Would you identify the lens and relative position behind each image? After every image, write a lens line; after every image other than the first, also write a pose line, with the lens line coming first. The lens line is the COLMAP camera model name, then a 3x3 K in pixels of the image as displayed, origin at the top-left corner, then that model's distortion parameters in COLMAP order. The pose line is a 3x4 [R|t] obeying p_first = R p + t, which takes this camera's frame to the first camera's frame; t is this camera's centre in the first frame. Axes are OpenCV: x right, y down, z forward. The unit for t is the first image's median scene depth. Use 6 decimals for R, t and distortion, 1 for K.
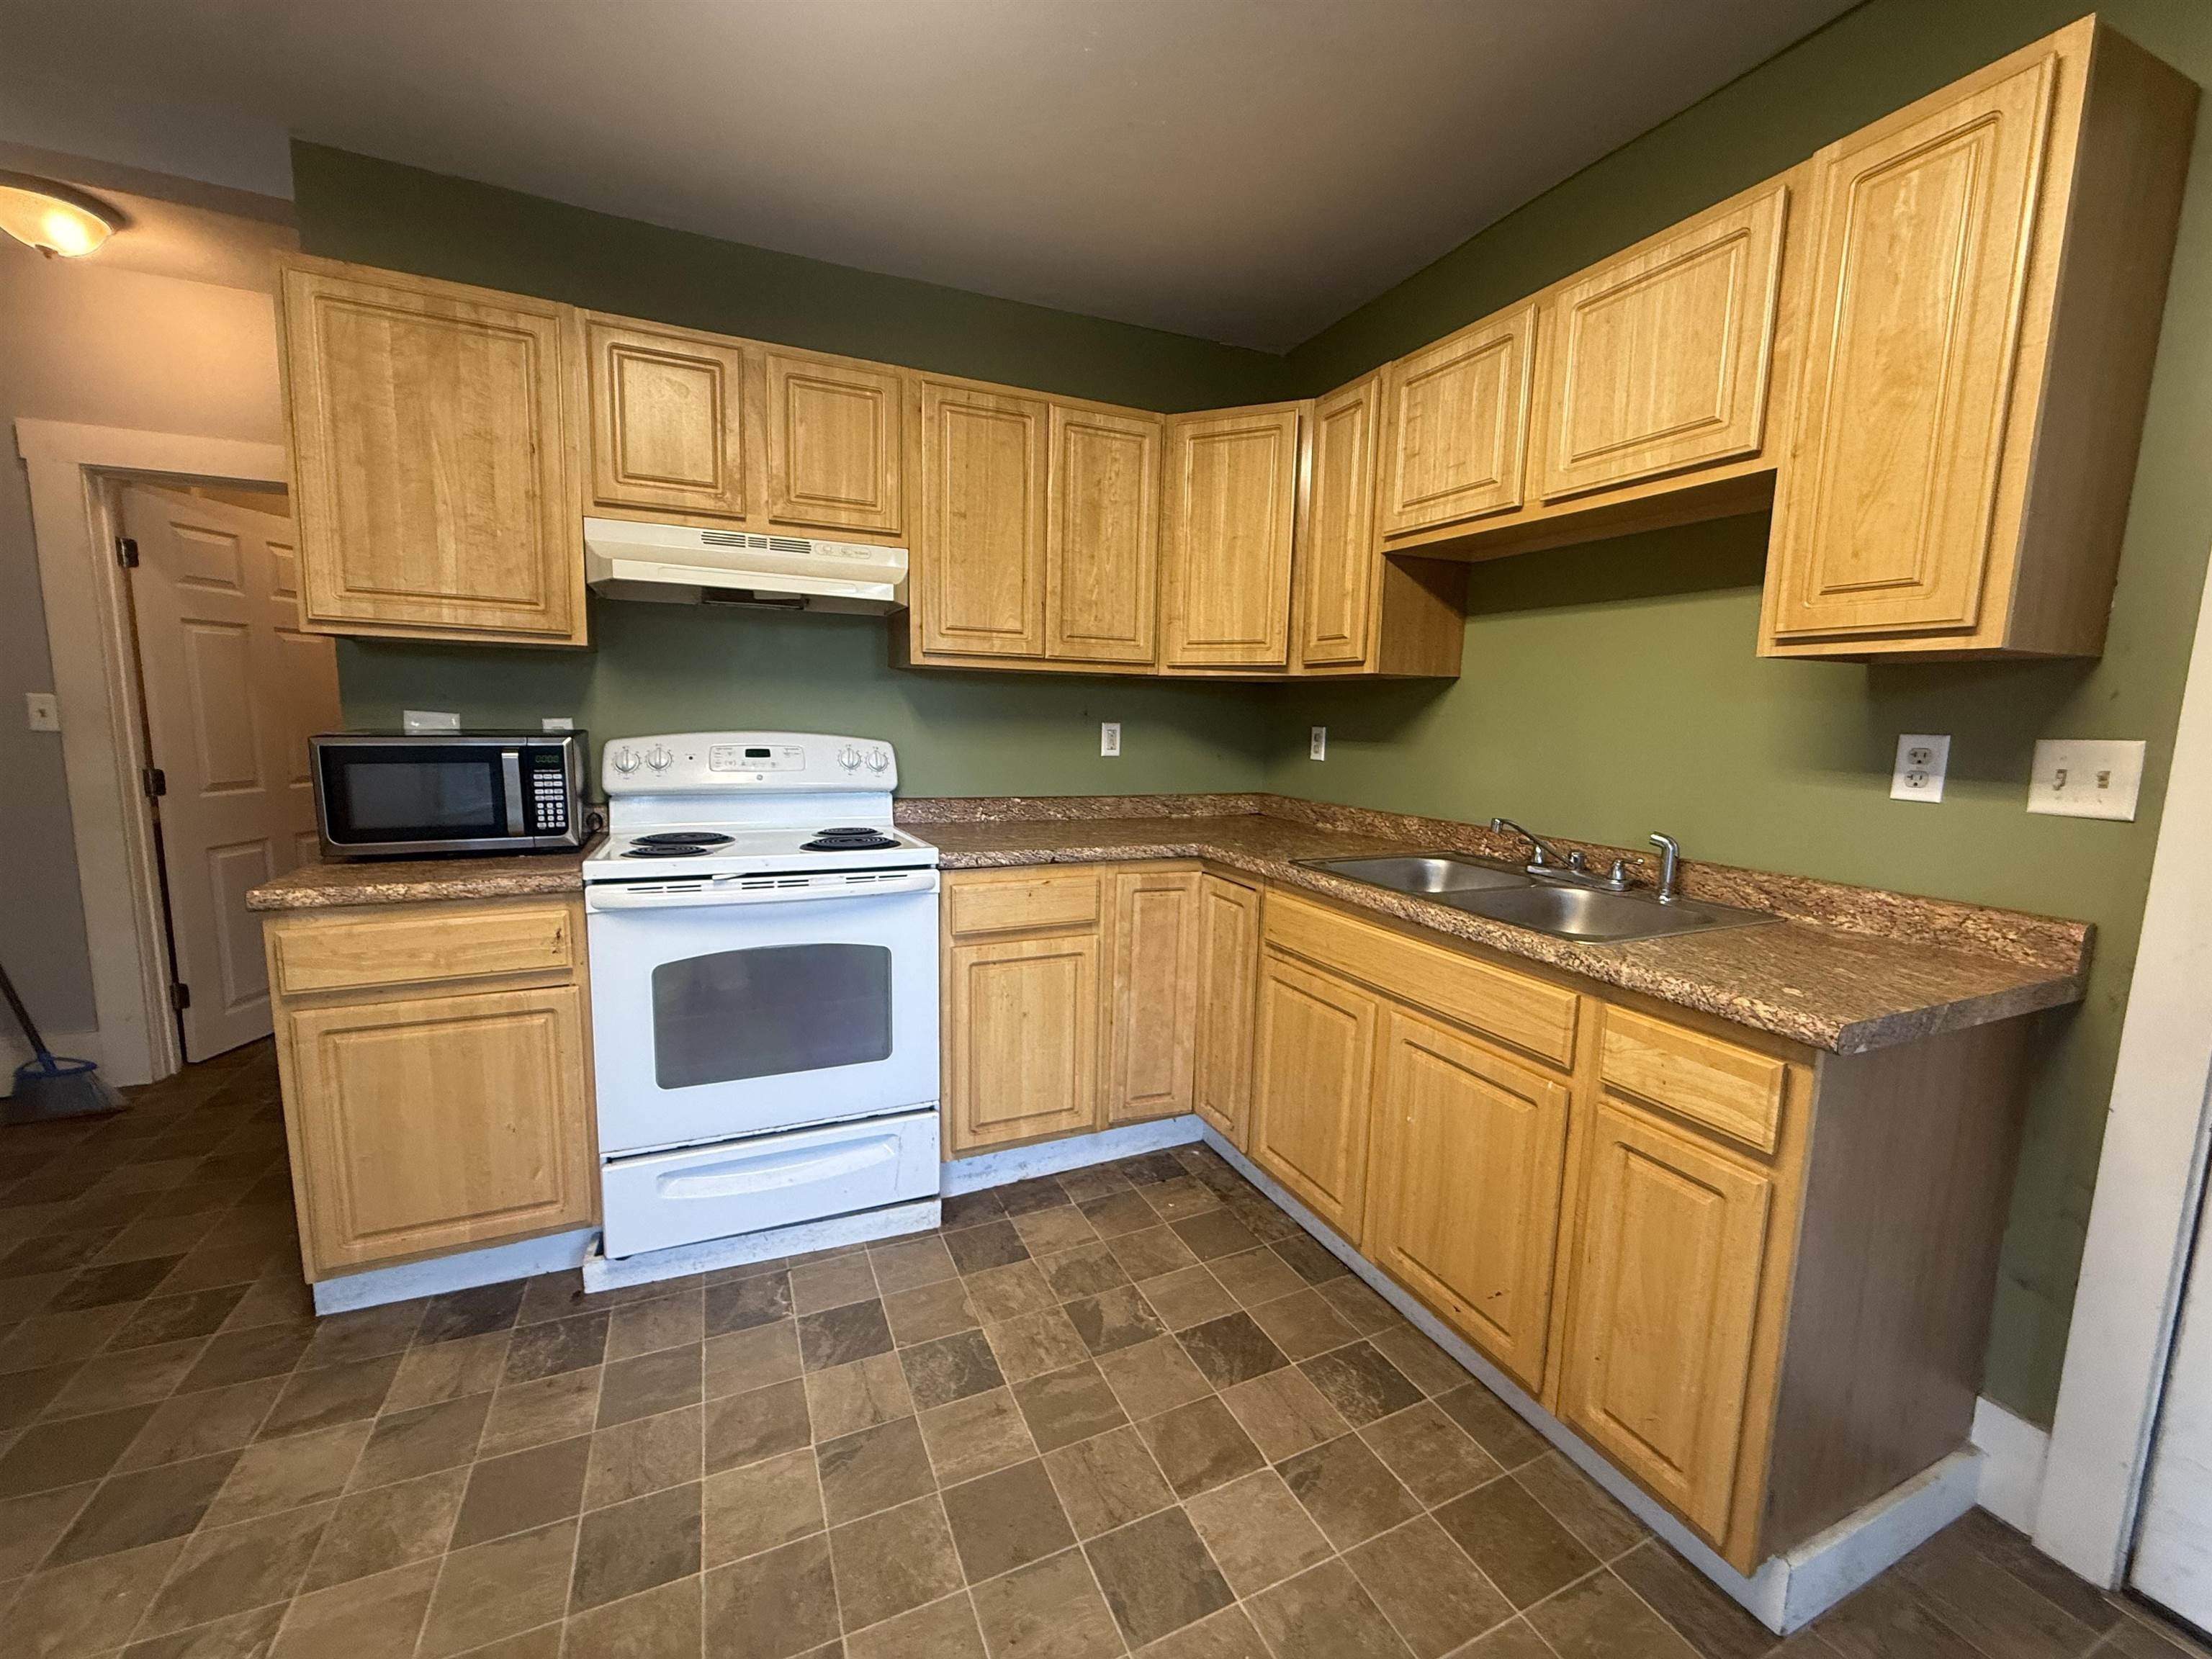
lens RADIAL K [[879.8, 0, 1102.4], [0, 879.8, 826.8], [0, 0, 1]] dist [0.000916, 0.000015]
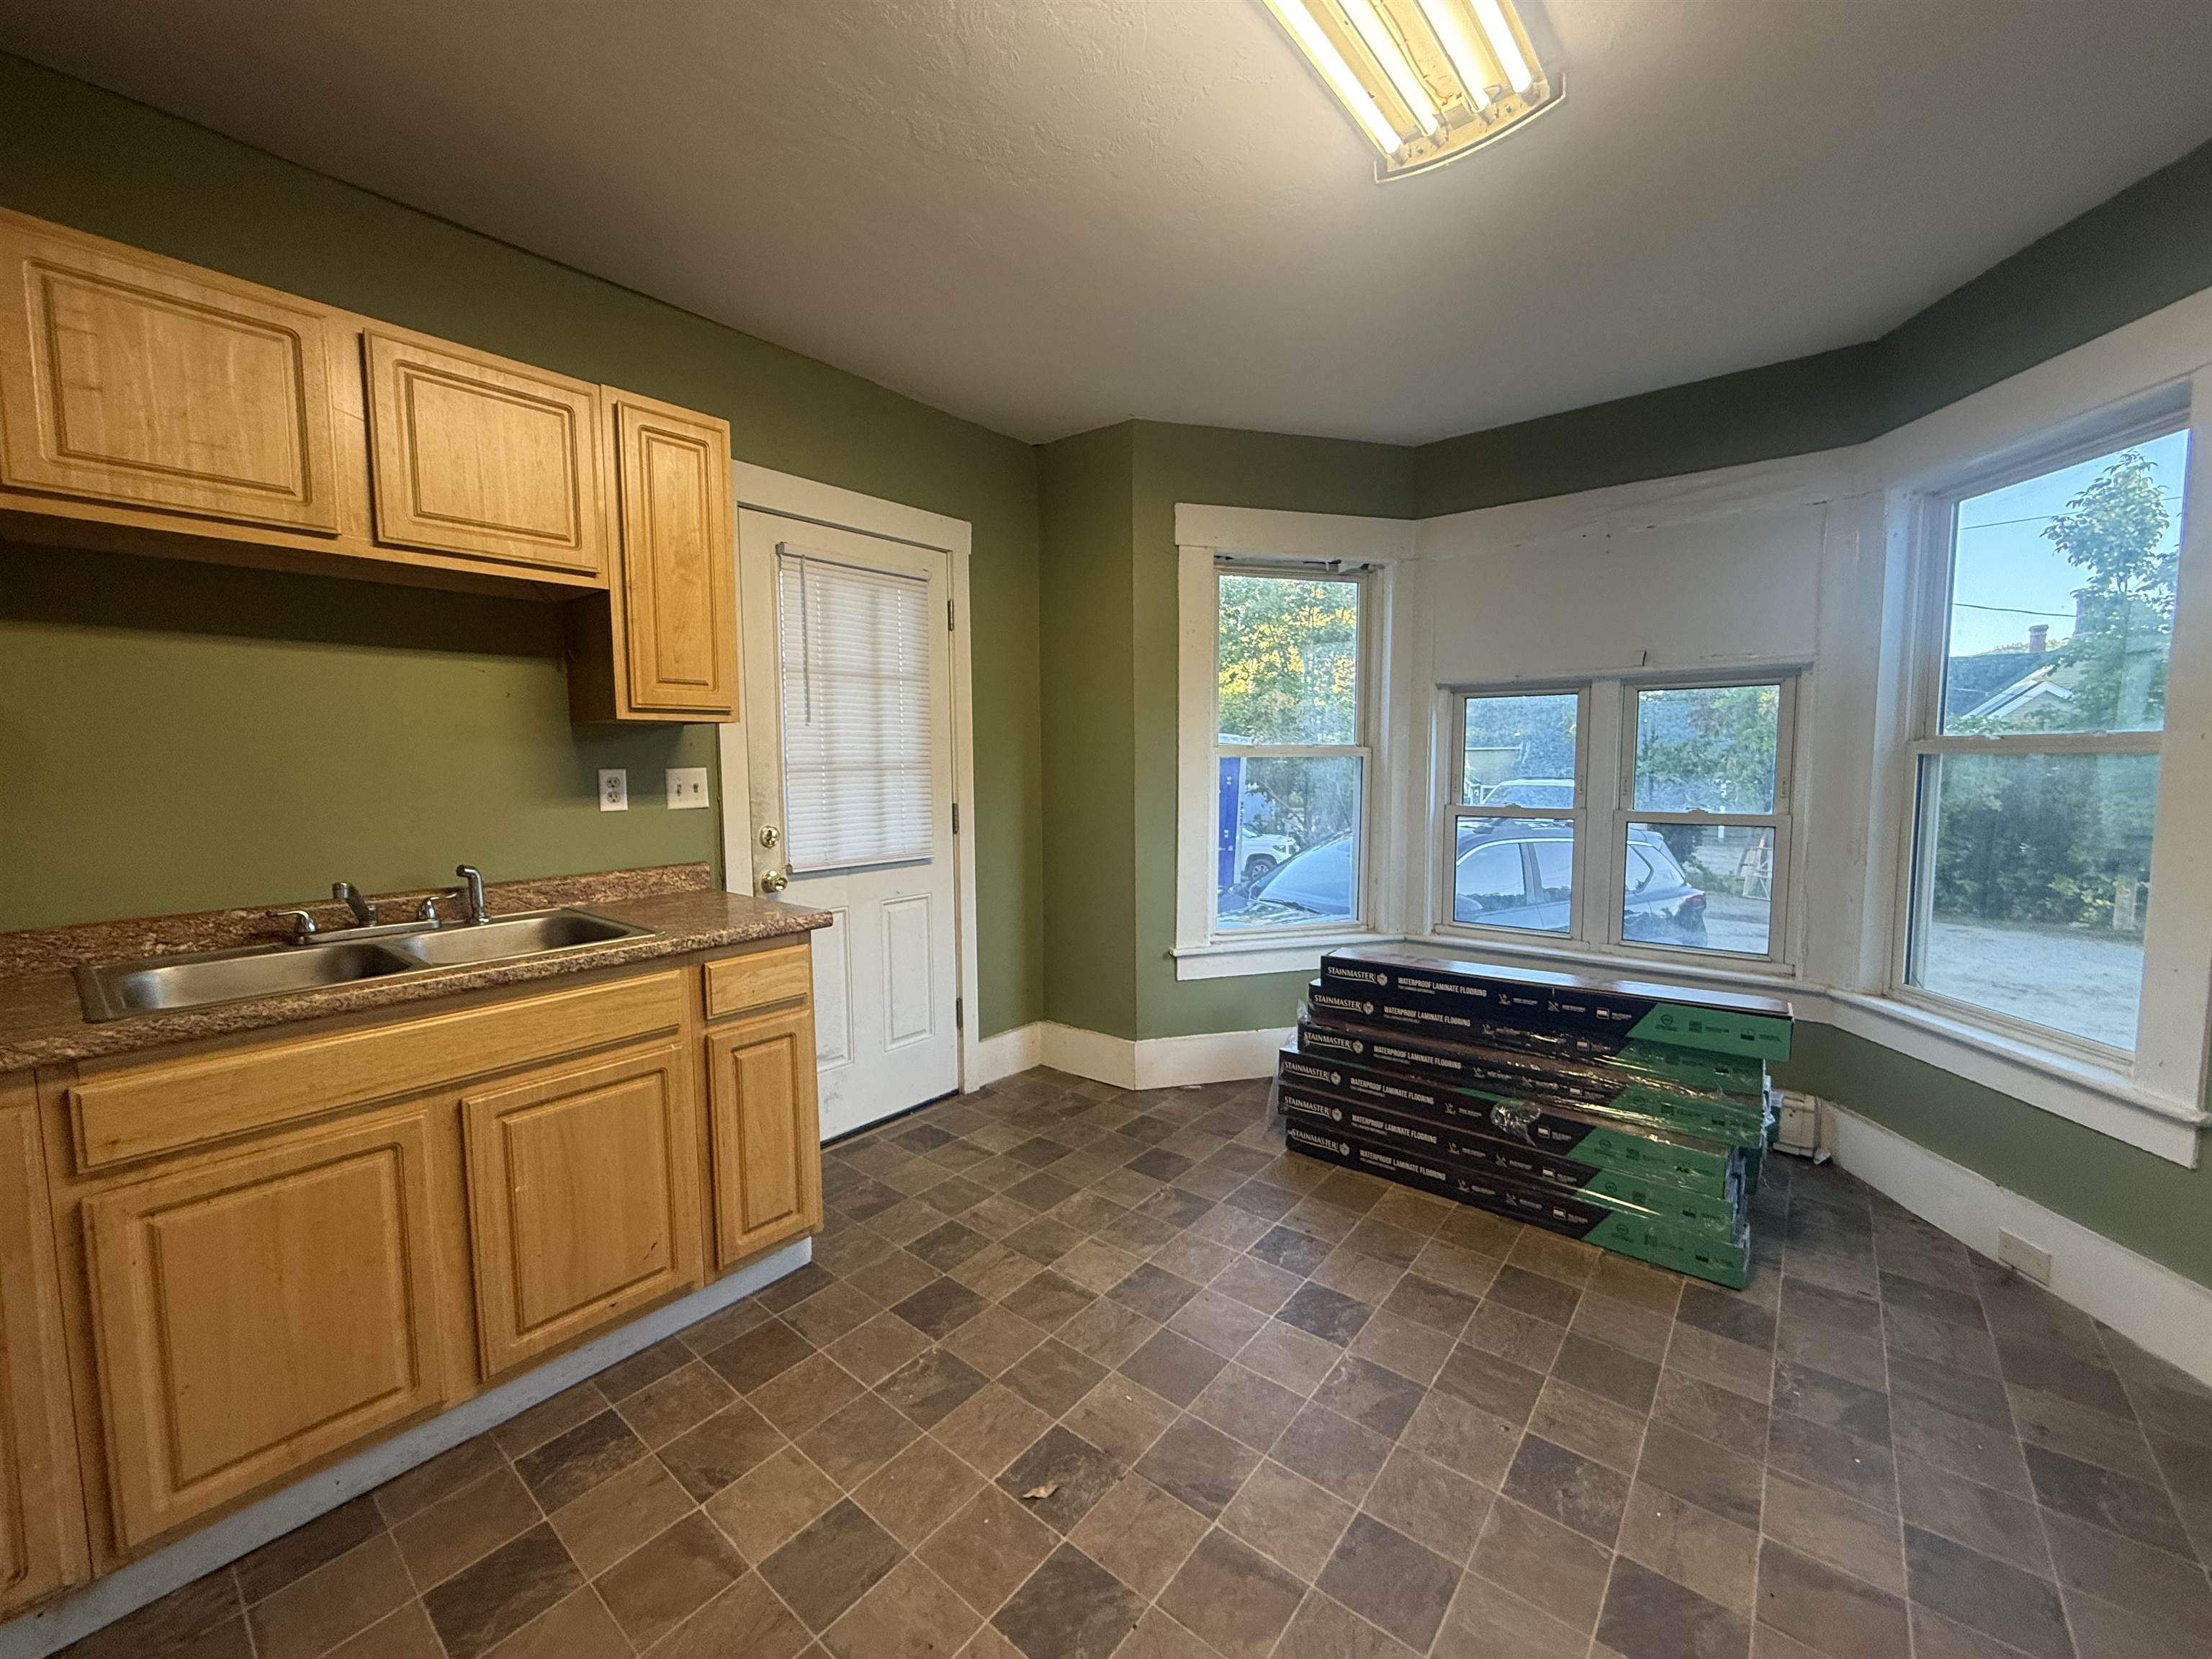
lens RADIAL K [[879.8, 0, 1098.6], [0, 879.8, 827.0], [0, 0, 1]] dist [0.000916, 0.000015]
pose [[-0.446073, -0.088971, 0.890563, -0.887717], [0.116785, 0.980753, 0.156478, -0.150987], [-0.887345, 0.173805, -0.427097, 0.938975]]
